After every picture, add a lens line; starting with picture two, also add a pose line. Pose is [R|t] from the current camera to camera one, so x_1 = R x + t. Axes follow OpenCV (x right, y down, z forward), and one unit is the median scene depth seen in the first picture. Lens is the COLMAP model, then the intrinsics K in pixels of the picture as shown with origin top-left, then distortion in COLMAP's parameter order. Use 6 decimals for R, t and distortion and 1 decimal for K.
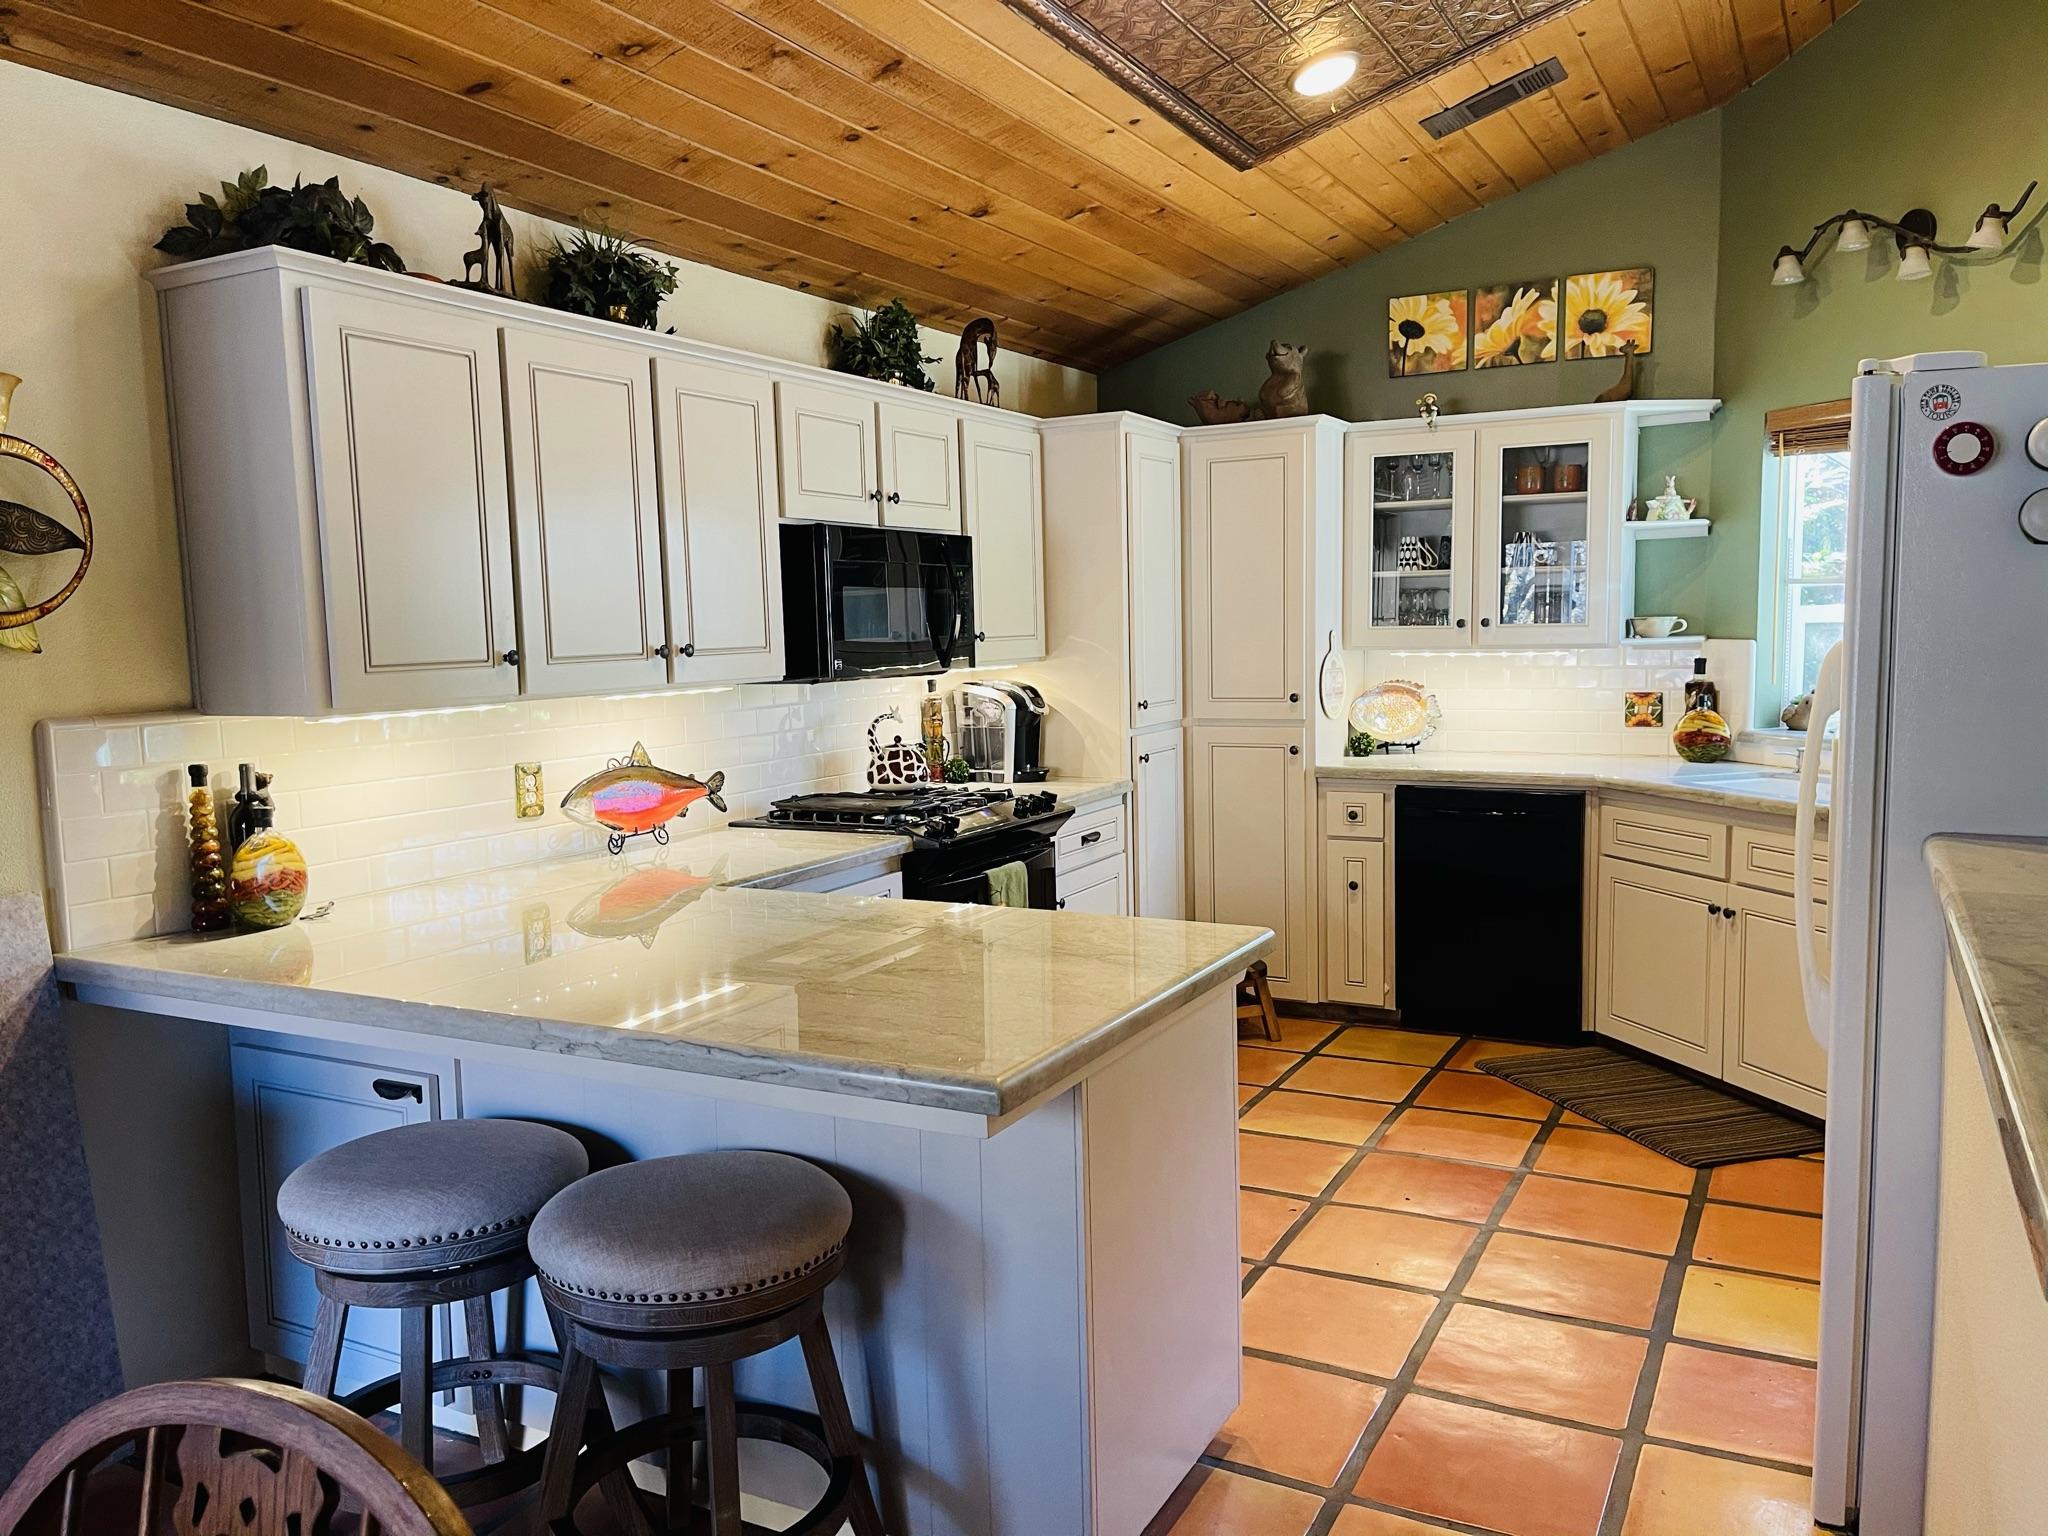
lens RADIAL K [[1579.8, 0, 1035.5], [0, 1579.8, 782.0], [0, 0, 1]] dist [0.075523, -0.097717]
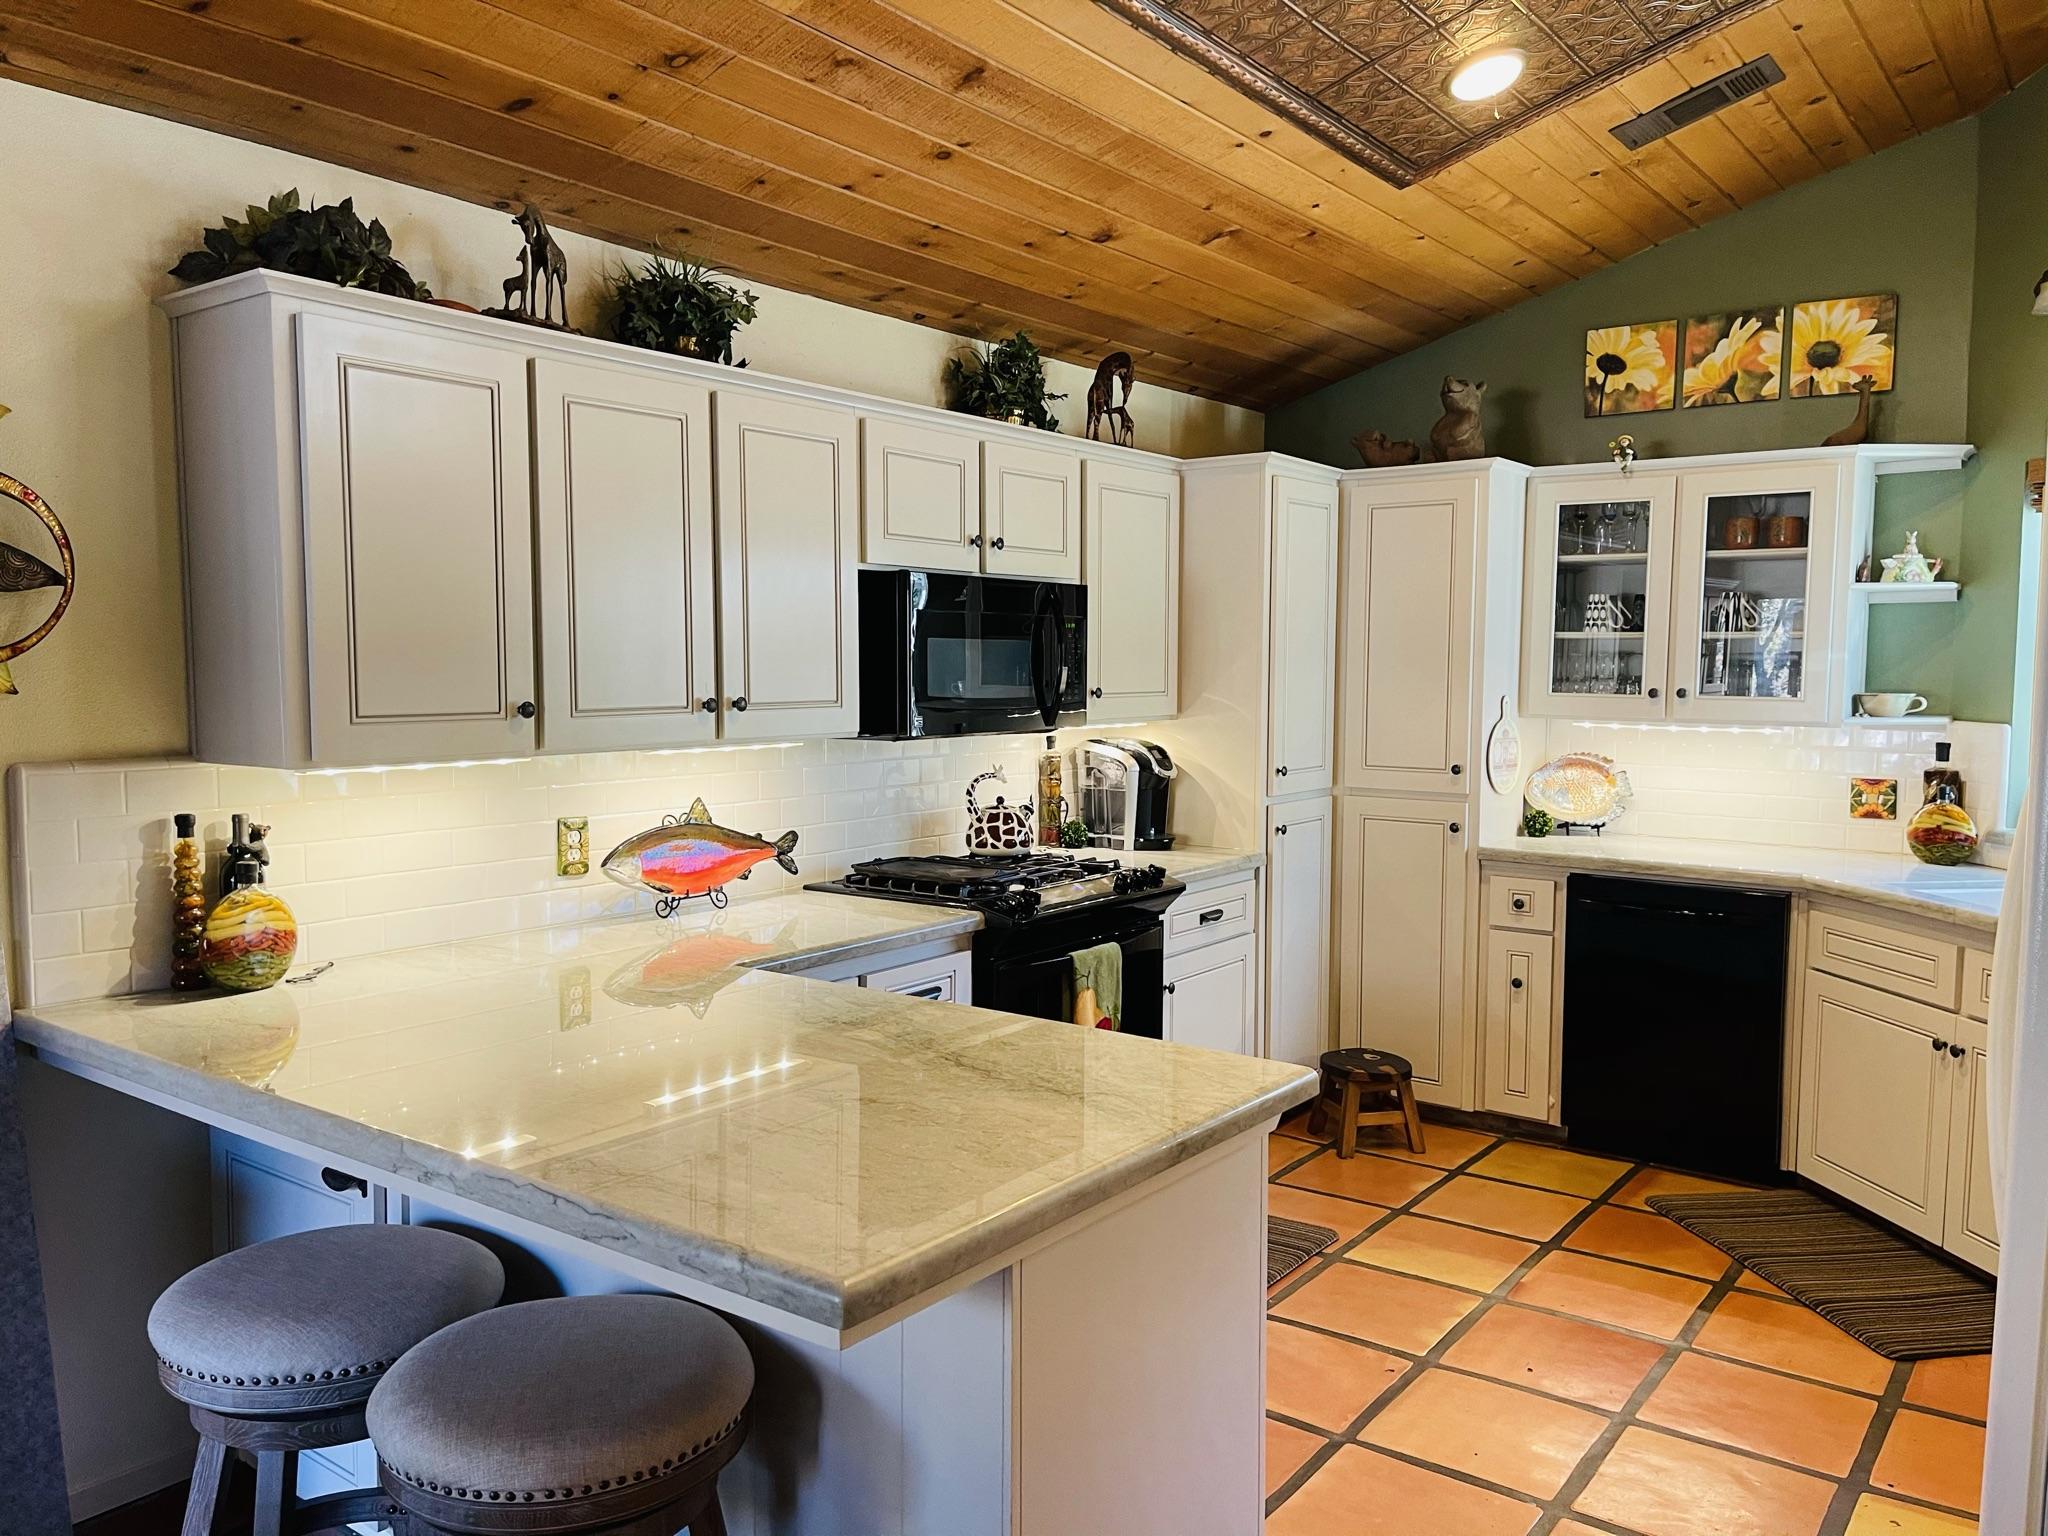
lens RADIAL K [[1579.8, 0, 1028.5], [0, 1579.8, 779.1], [0, 0, 1]] dist [0.075523, -0.097717]
pose [[0.987843, 0.039616, -0.150323, 0.080235], [-0.043459, 0.998805, -0.022365, -0.023029], [0.149257, 0.028626, 0.988384, 0.097716]]
